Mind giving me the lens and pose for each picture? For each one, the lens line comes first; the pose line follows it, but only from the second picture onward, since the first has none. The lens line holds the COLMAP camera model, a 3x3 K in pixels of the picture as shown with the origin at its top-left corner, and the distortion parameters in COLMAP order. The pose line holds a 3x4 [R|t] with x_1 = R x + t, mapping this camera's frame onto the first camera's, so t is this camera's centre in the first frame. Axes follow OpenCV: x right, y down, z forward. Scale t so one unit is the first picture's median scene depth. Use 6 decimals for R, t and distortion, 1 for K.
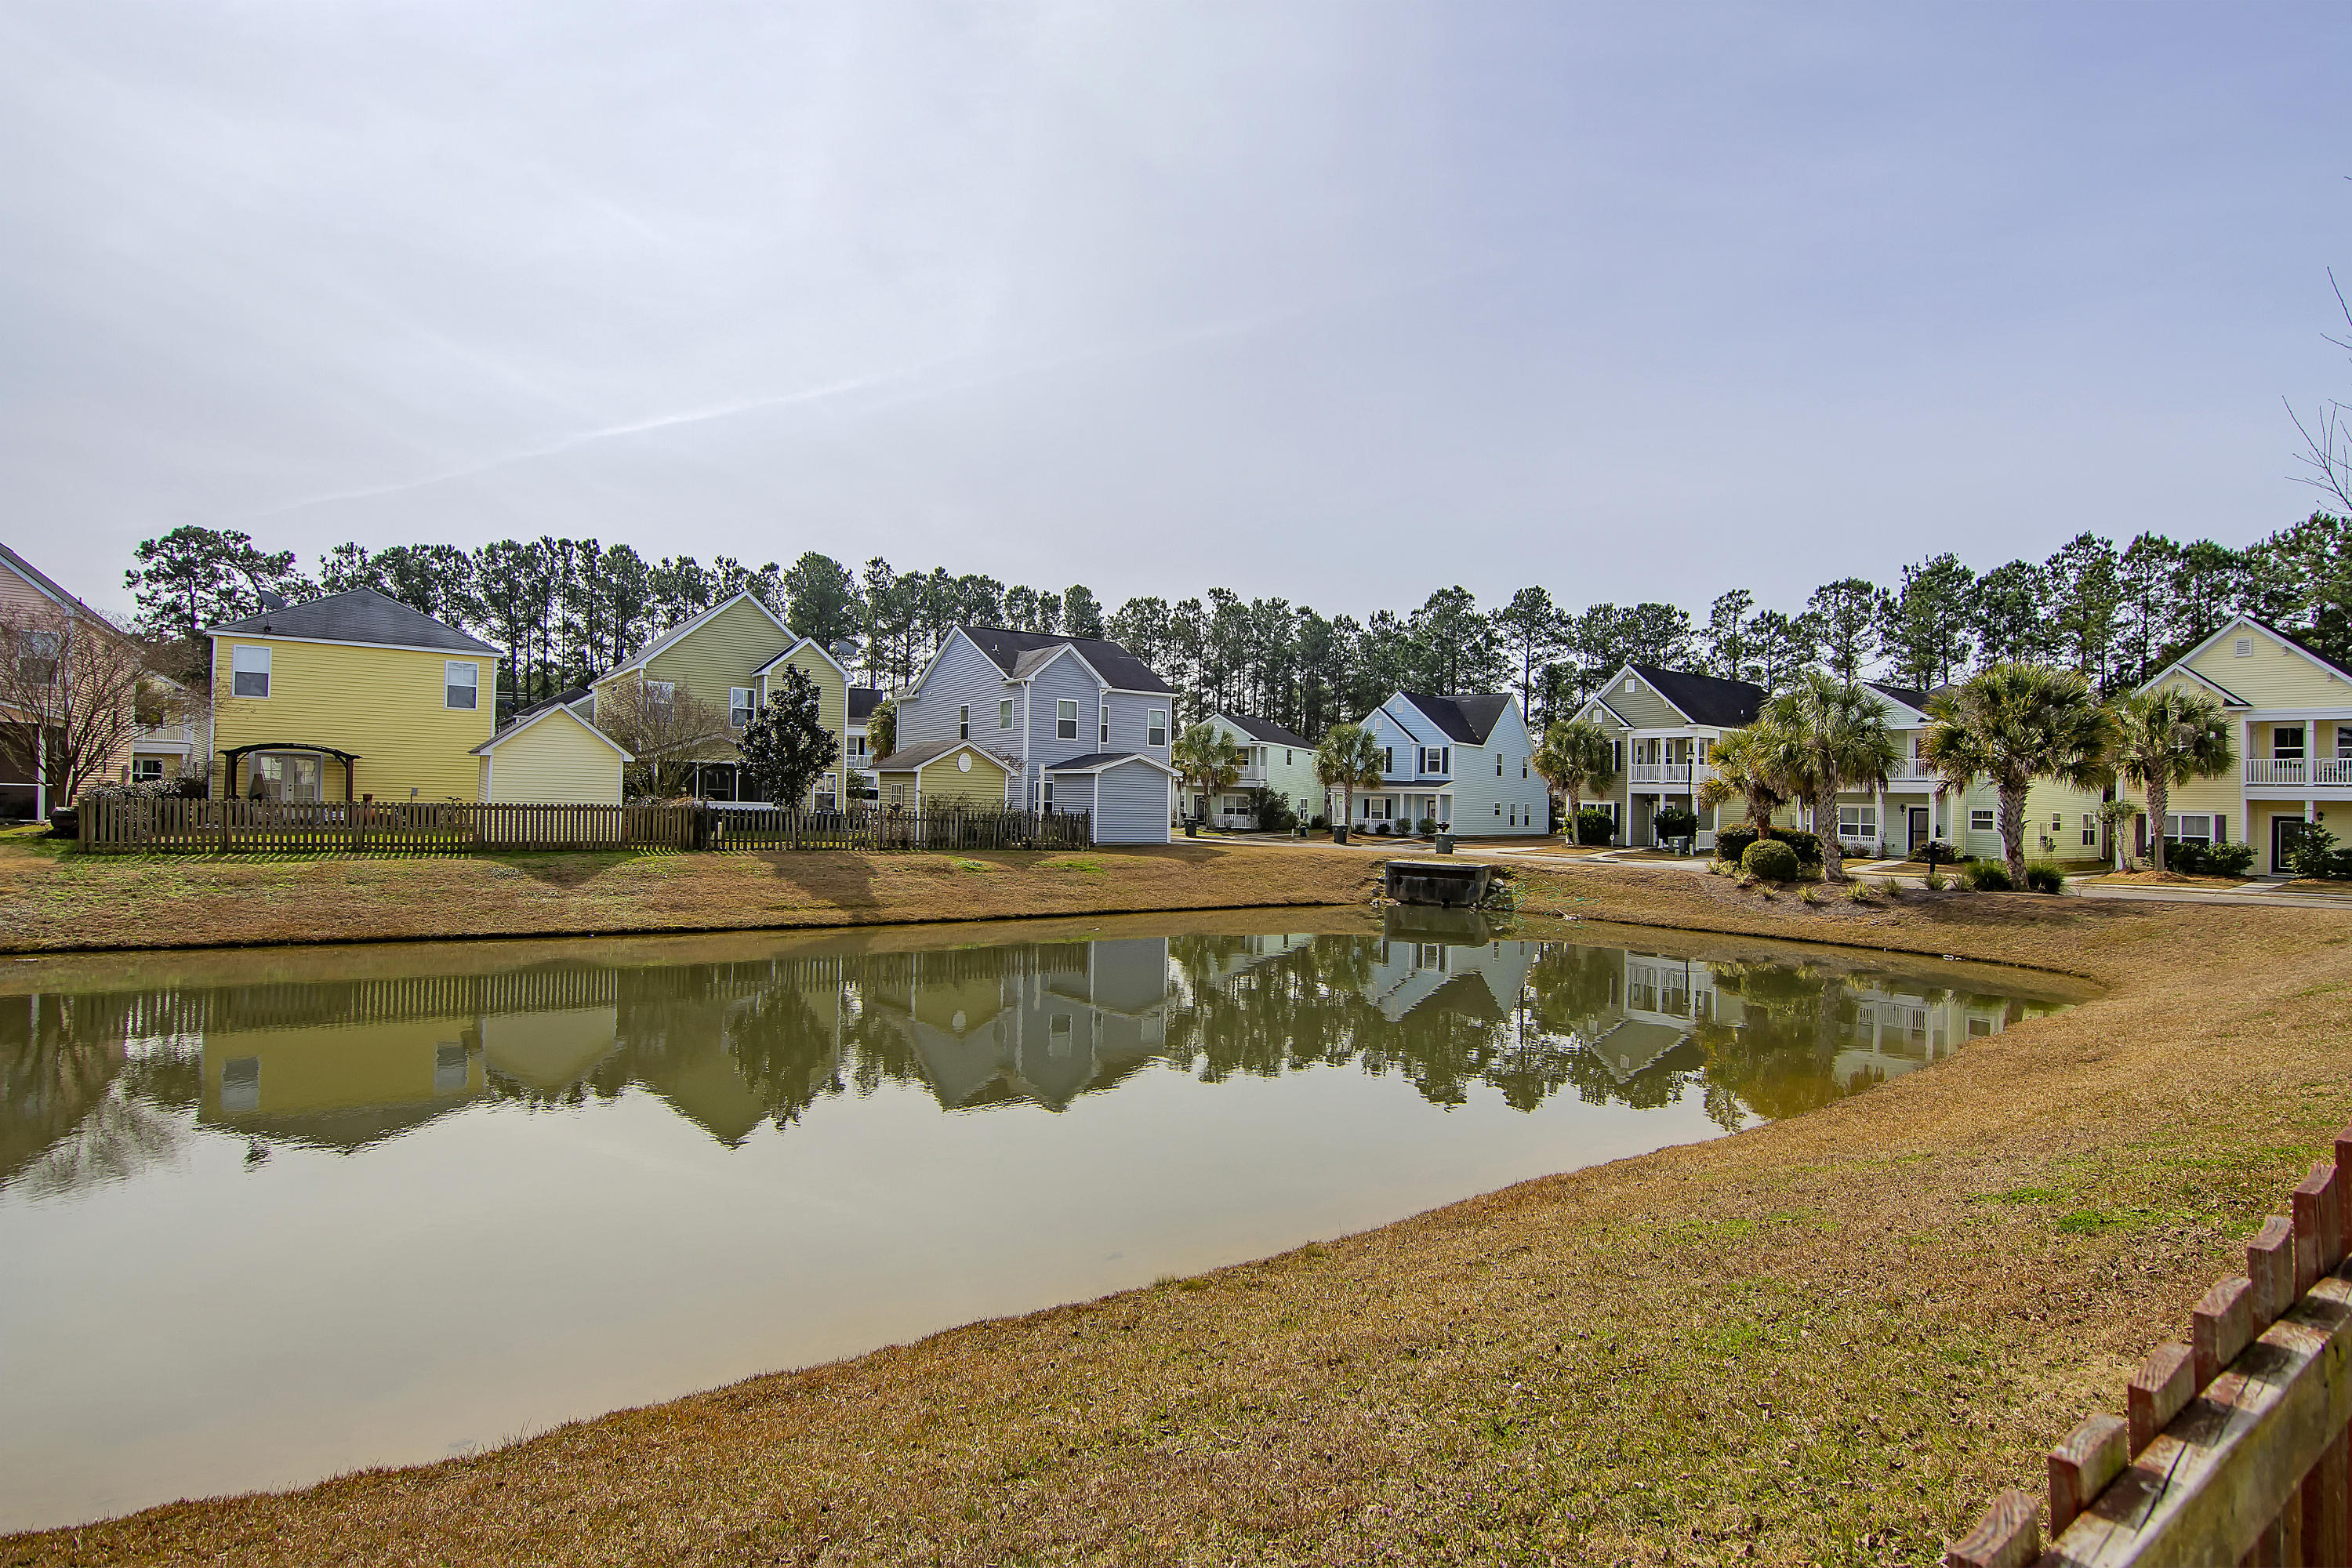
lens RADIAL K [[1229.2, 0, 1205.5], [0, 1229.2, 790.0], [0, 0, 1]] dist [0.000019, -0.015226]
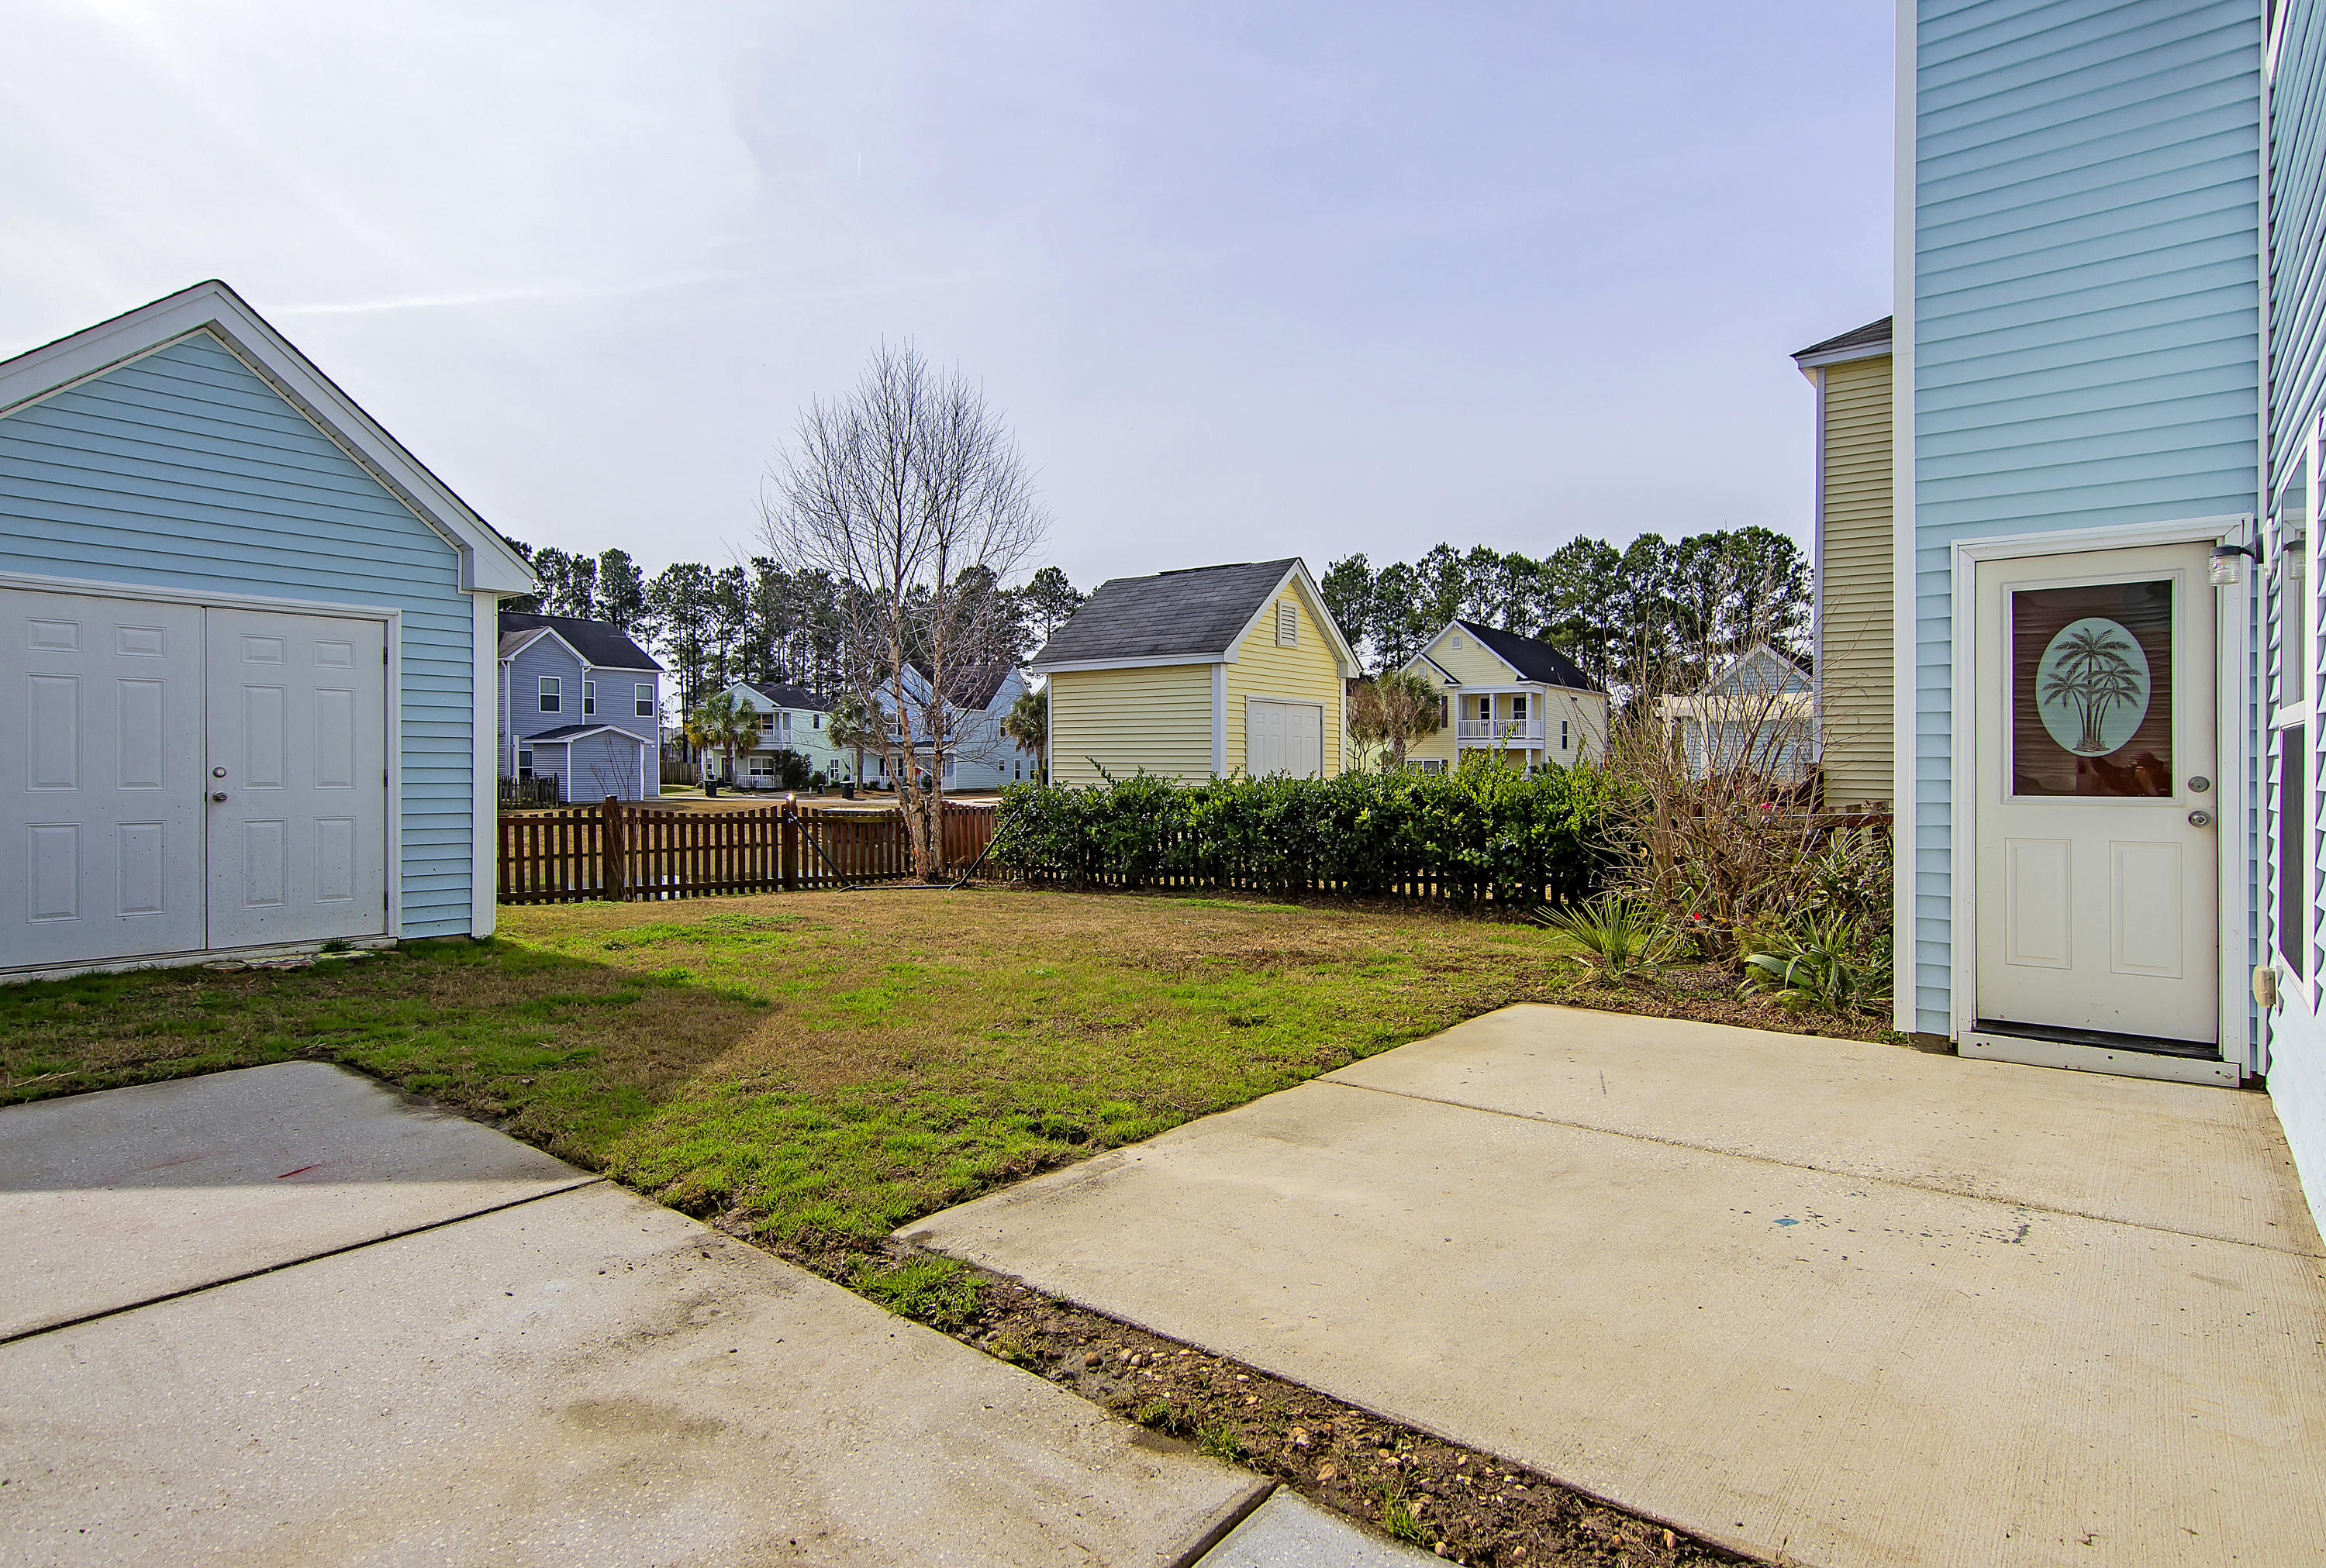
lens RADIAL K [[1281.6, 0, 1248.6], [0, 1281.6, 788.5], [0, 0, 1]] dist [0.001594, -0.000393]
pose [[0.953420, -0.025809, 0.300540, 0.095673], [0.015759, 0.999234, 0.035815, -0.002016], [-0.301234, -0.029411, 0.953097, -0.210985]]
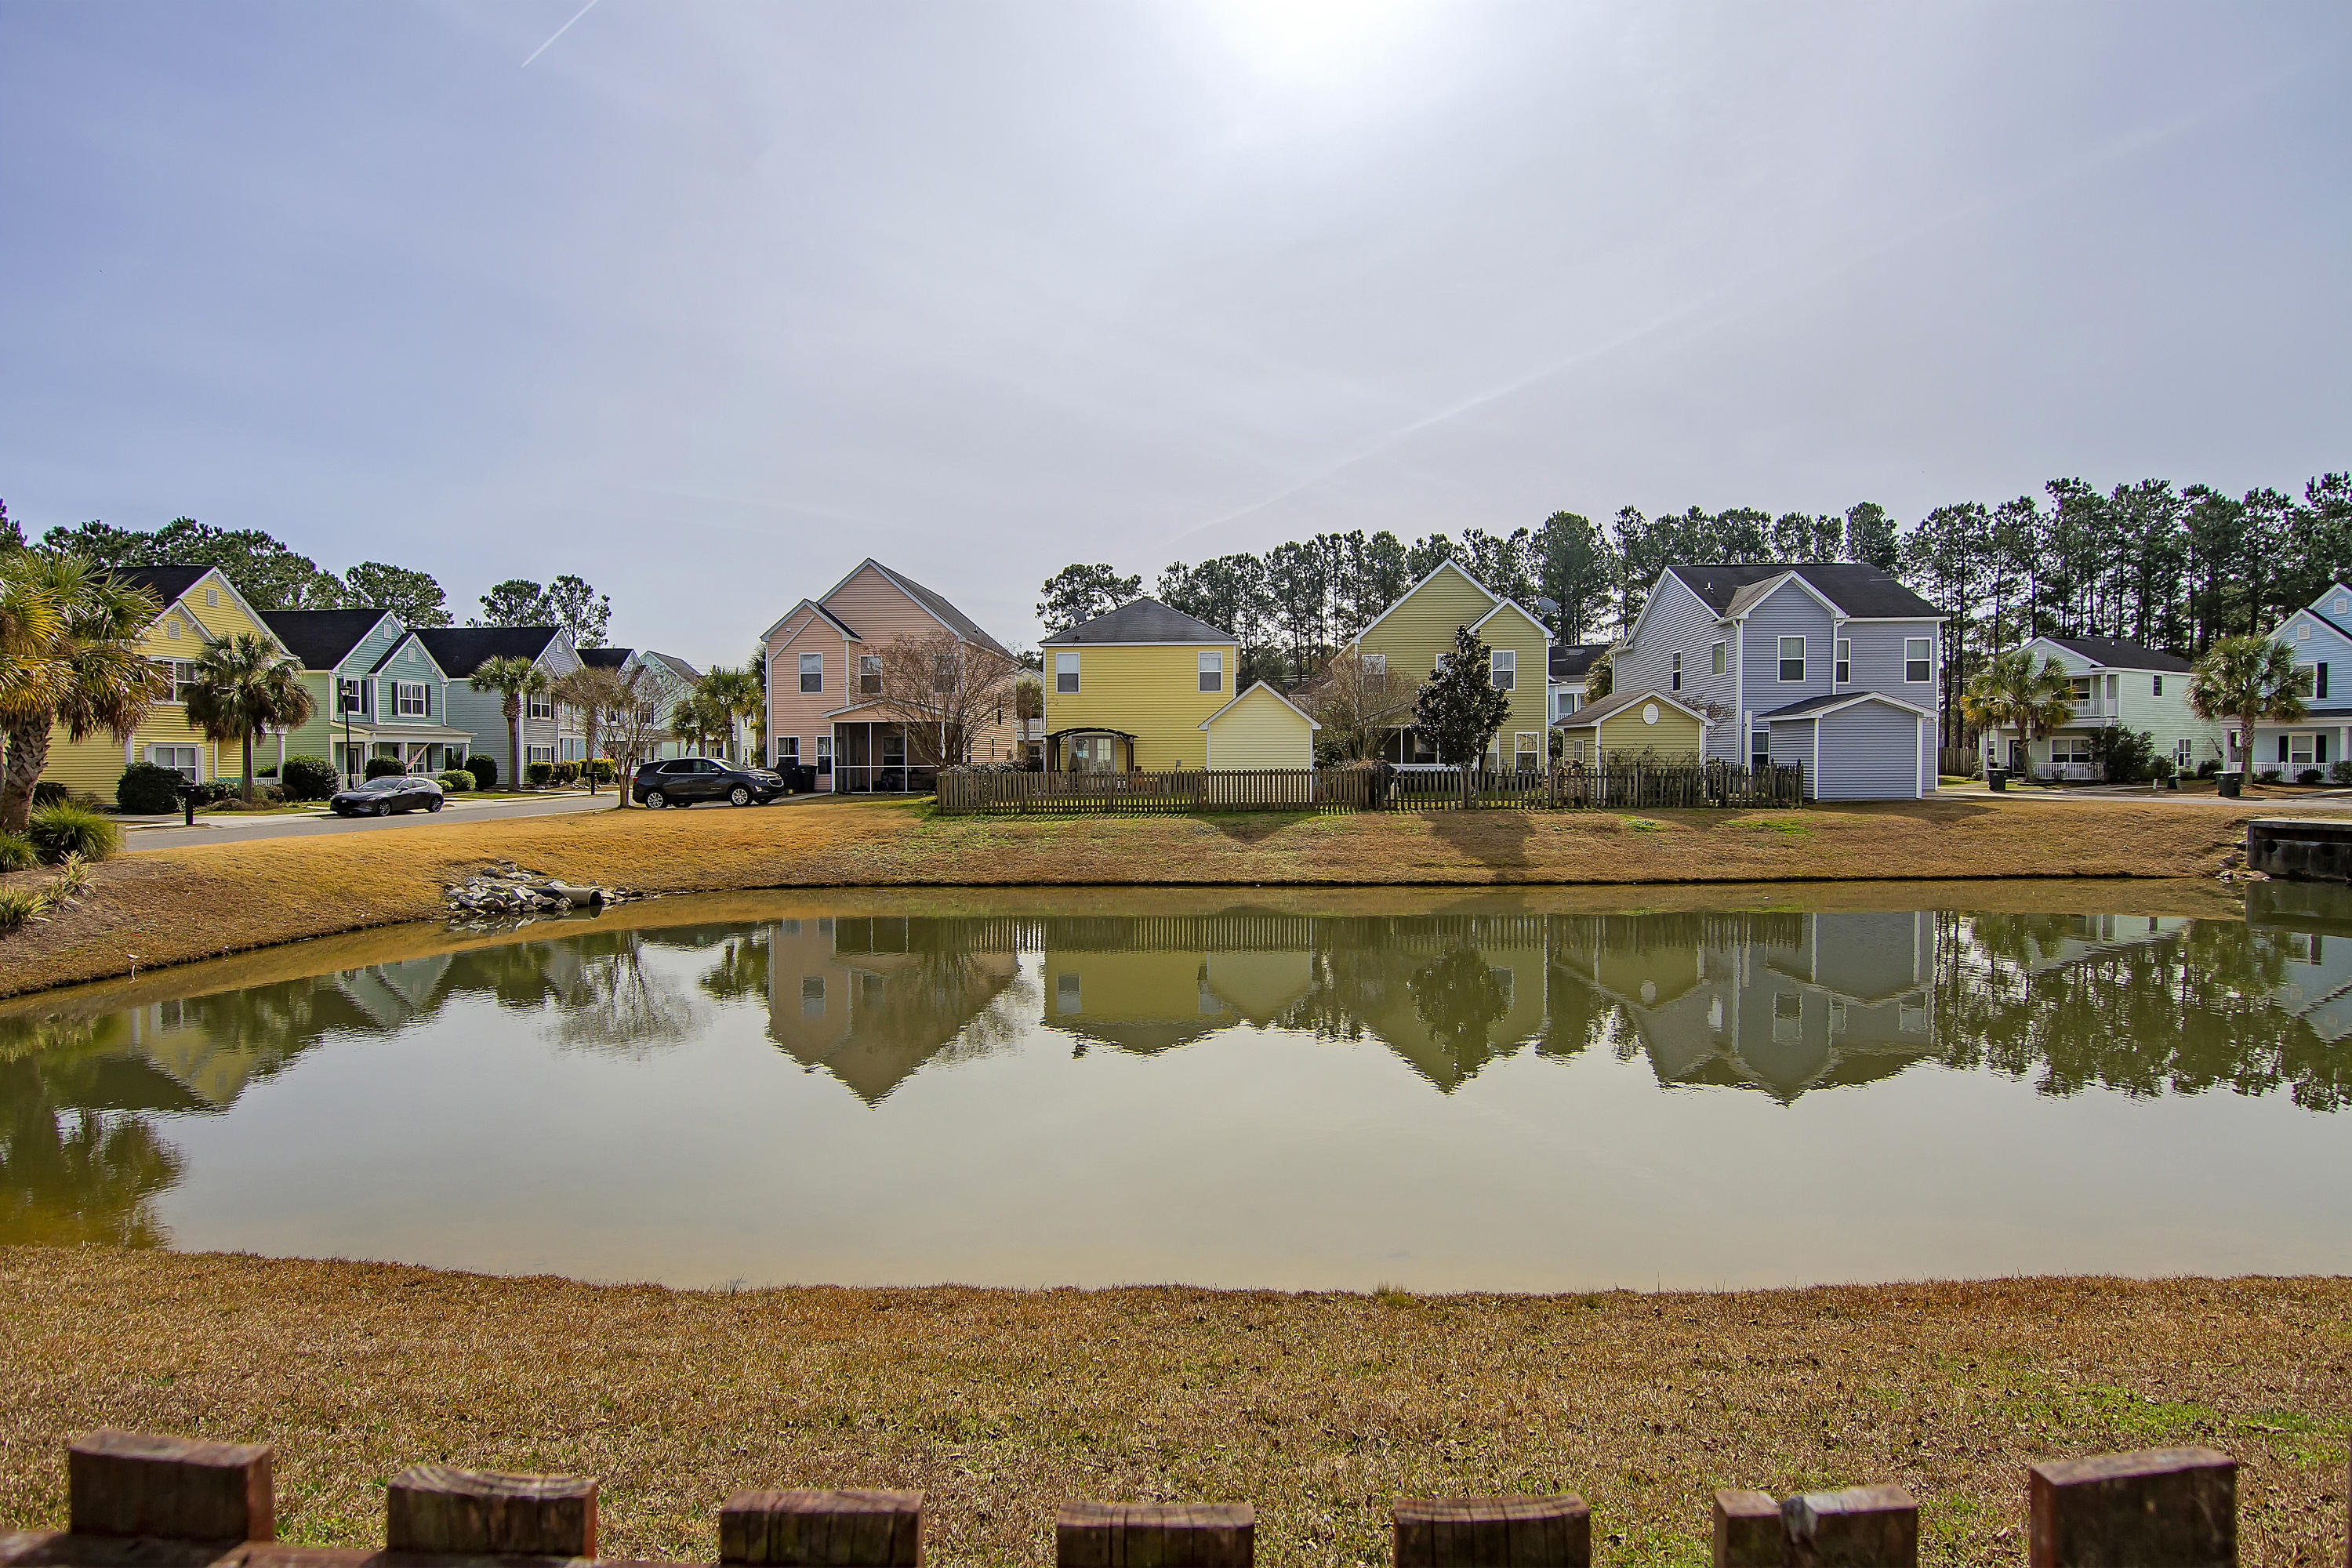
lens RADIAL K [[1218.8, 0, 1179.2], [0, 1218.8, 802.9], [0, 0, 1]] dist [0.000533, -0.013930]
pose [[0.793399, -0.009759, -0.608624, 0.045760], [0.034851, 0.998960, 0.029414, 0.002935], [0.607703, -0.044548, 0.792914, 0.029422]]
